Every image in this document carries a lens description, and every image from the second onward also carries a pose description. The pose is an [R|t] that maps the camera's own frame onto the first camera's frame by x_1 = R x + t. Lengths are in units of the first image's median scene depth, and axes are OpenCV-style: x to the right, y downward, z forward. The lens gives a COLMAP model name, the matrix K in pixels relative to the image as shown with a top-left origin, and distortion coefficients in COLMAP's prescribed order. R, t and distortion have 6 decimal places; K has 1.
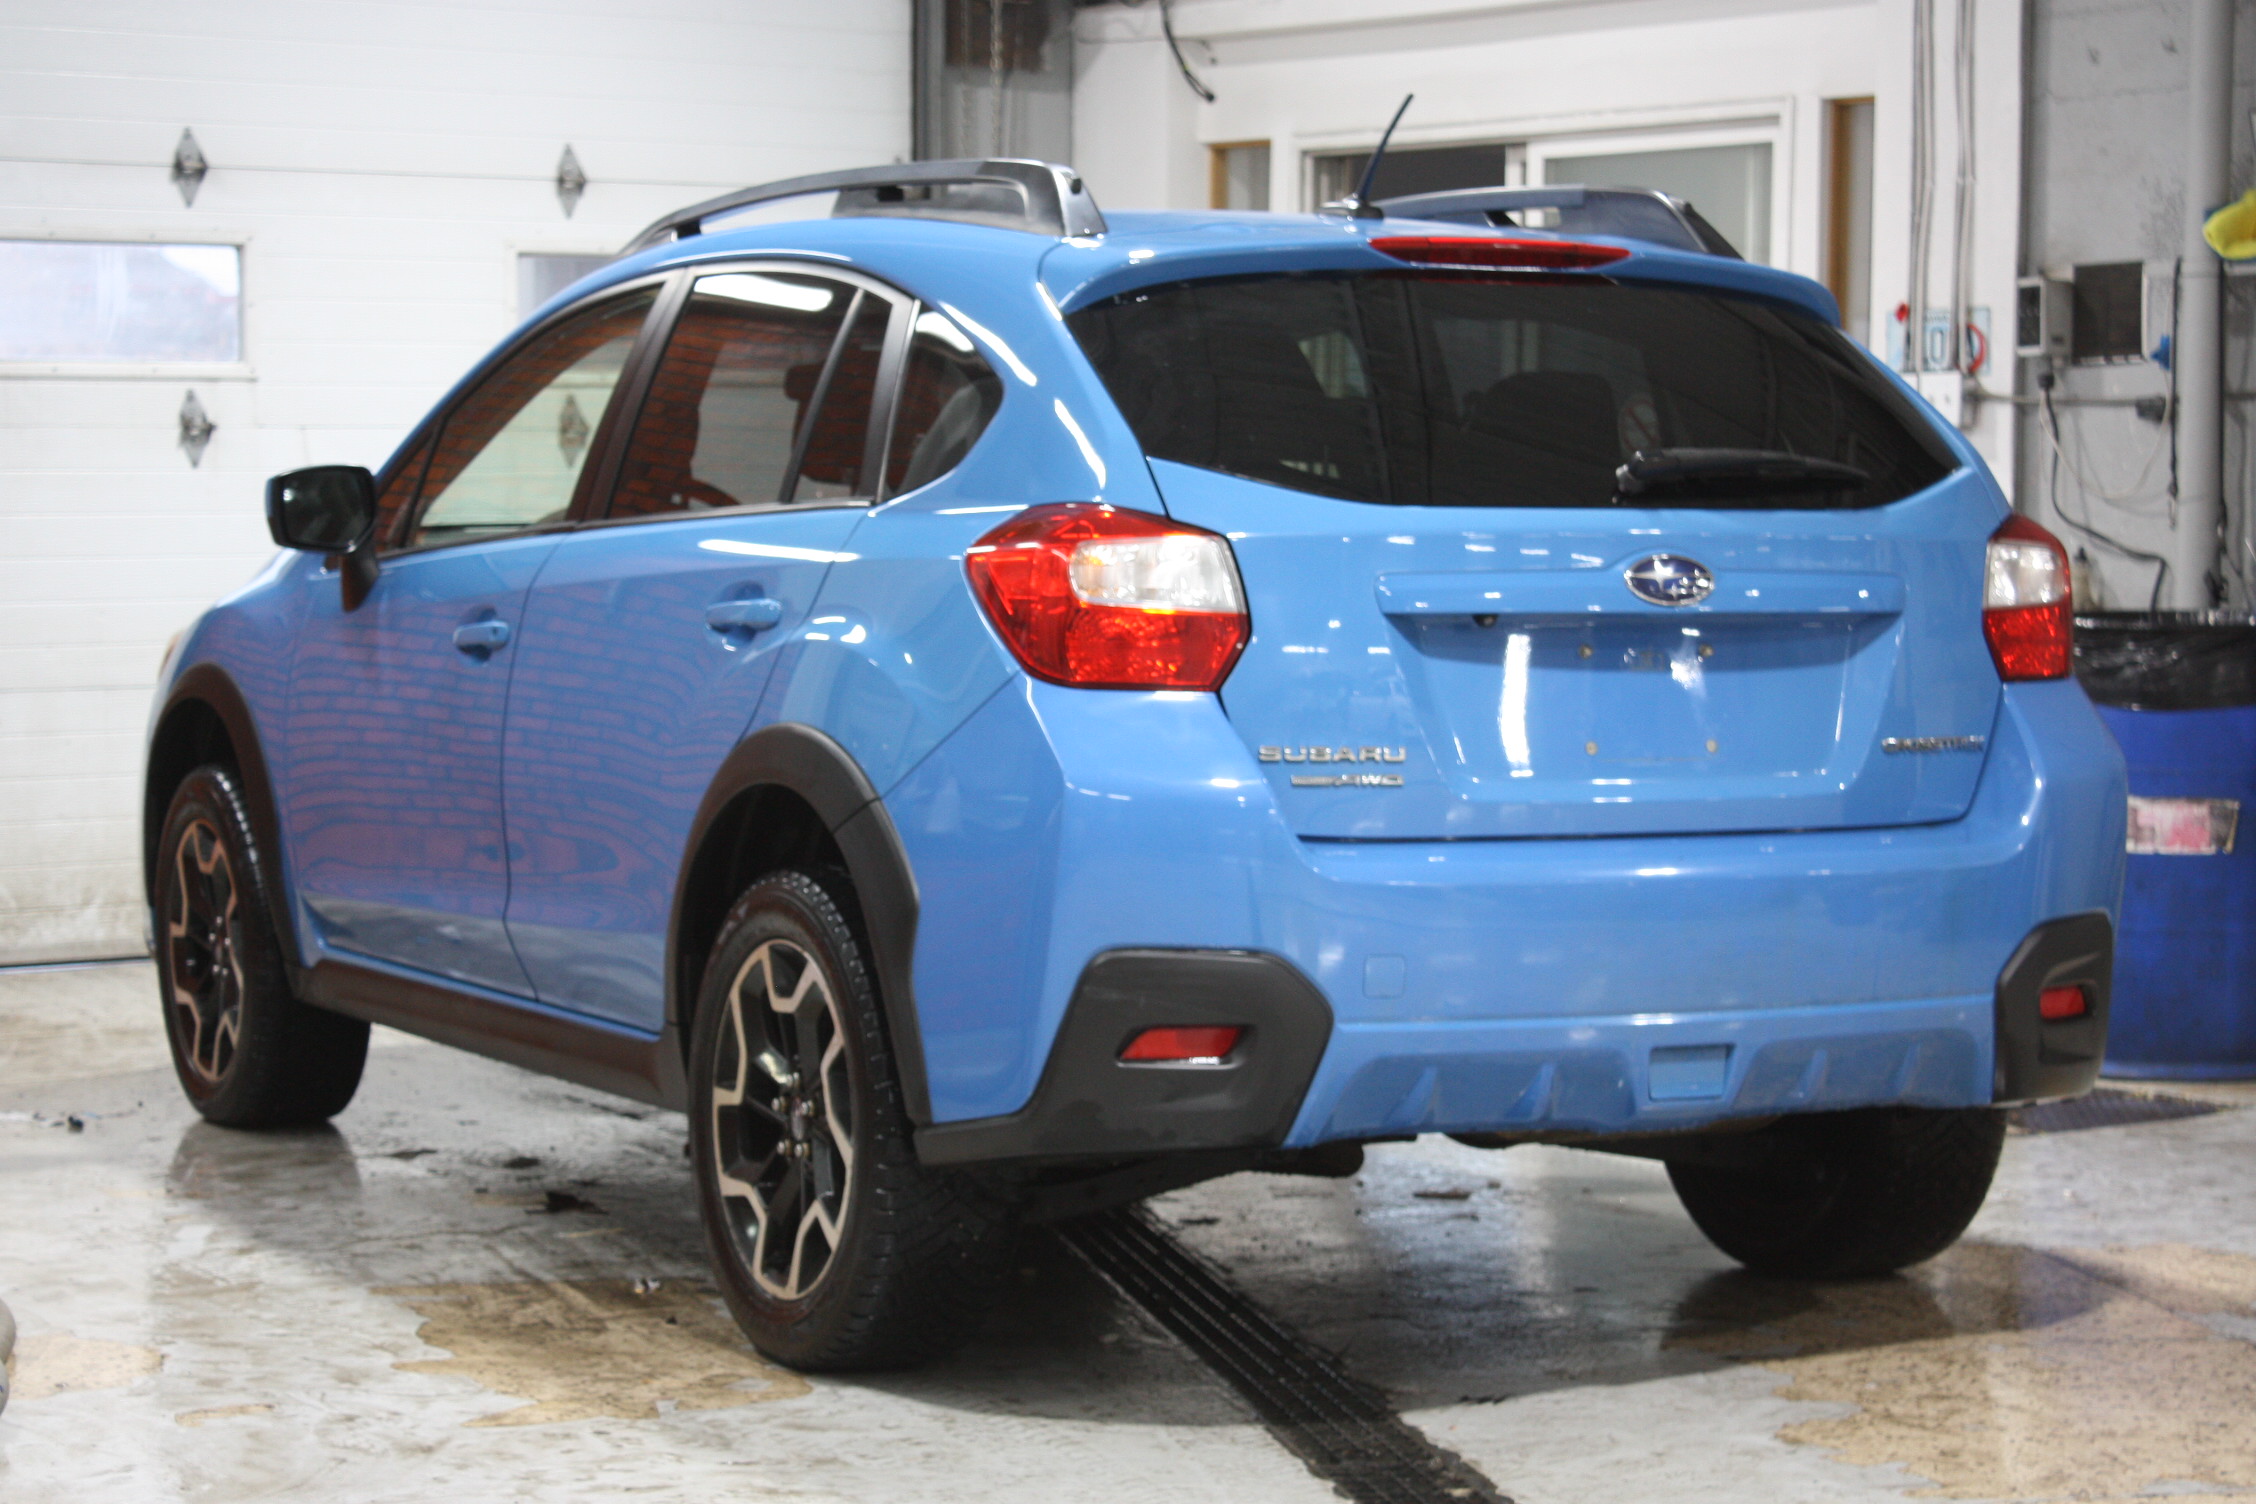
lens RADIAL K [[5683.4, 0, 1128.0], [0, 5683.4, 752.0], [0, 0, 1]] dist [0.077264, 0.619298]
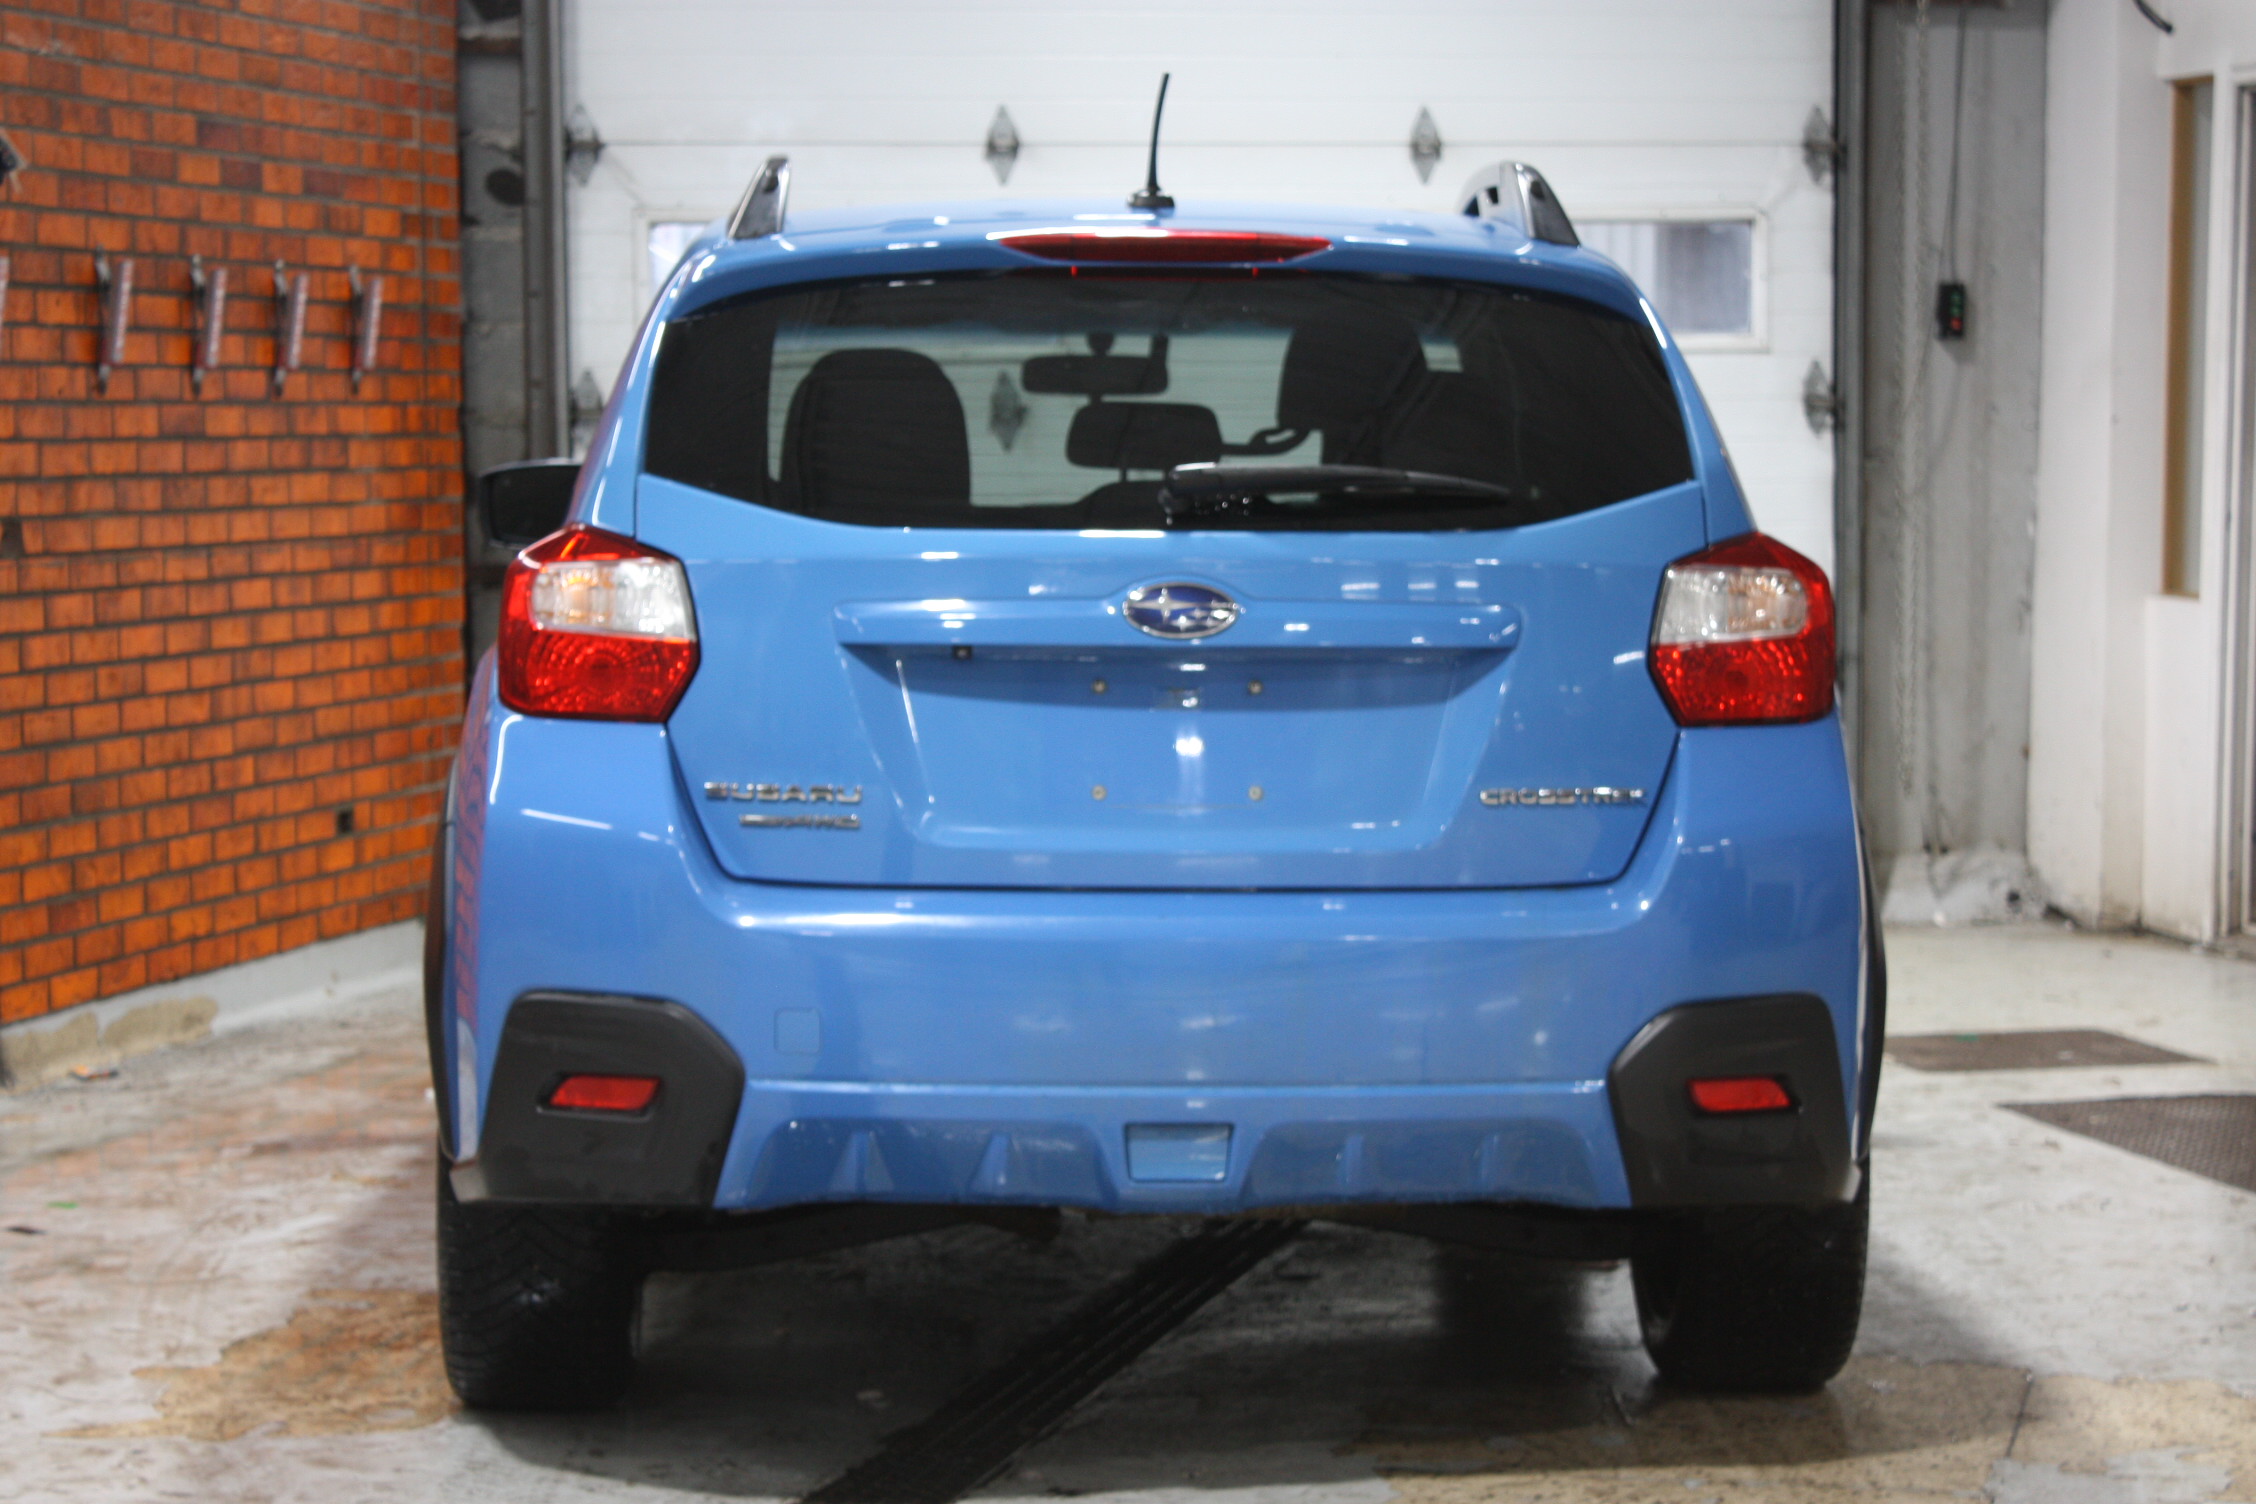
lens RADIAL K [[5704.4, 0, 1128.0], [0, 5704.4, 752.0], [0, 0, 1]] dist [0.146207, 0.320106]
pose [[0.887267, 0.025347, -0.460560, 0.503956], [-0.018228, 0.999636, 0.019899, -0.025416], [0.460896, -0.009261, 0.887406, 0.183780]]
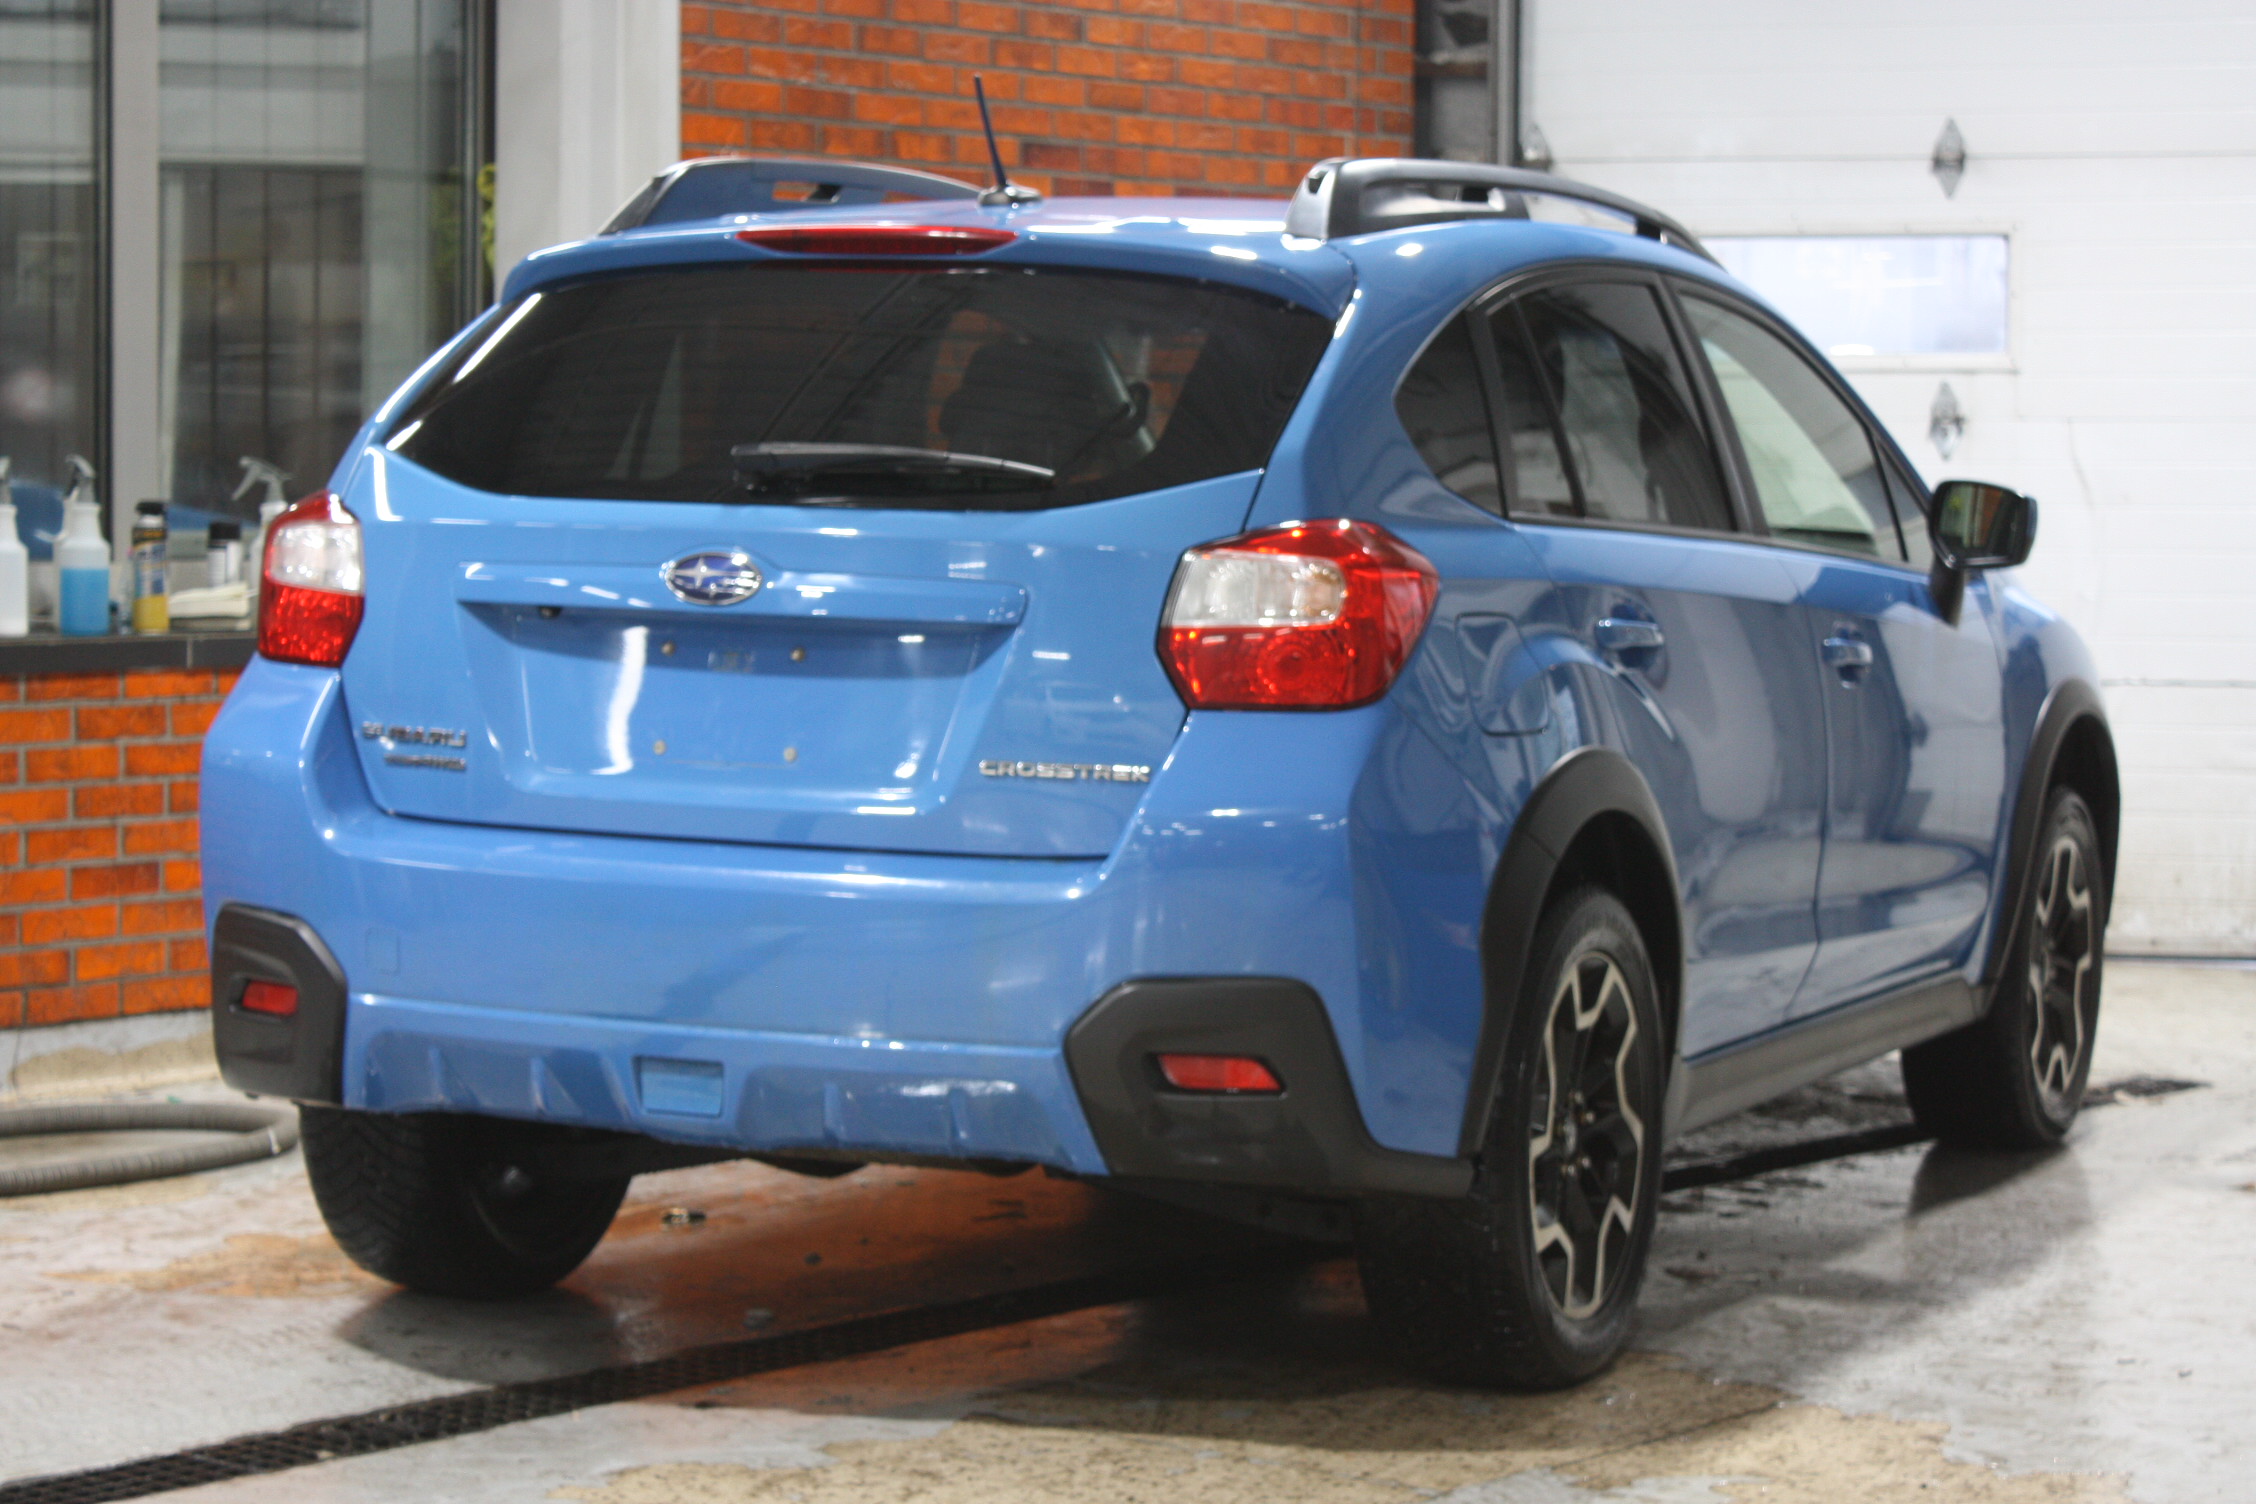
lens RADIAL K [[5704.4, 0, 1128.0], [0, 5704.4, 752.0], [0, 0, 1]] dist [0.146207, 0.320106]
pose [[0.552641, 0.054371, -0.831644, 0.935391], [-0.053389, 0.998130, 0.029777, -0.033181], [0.831708, 0.027945, 0.554510, 0.514782]]
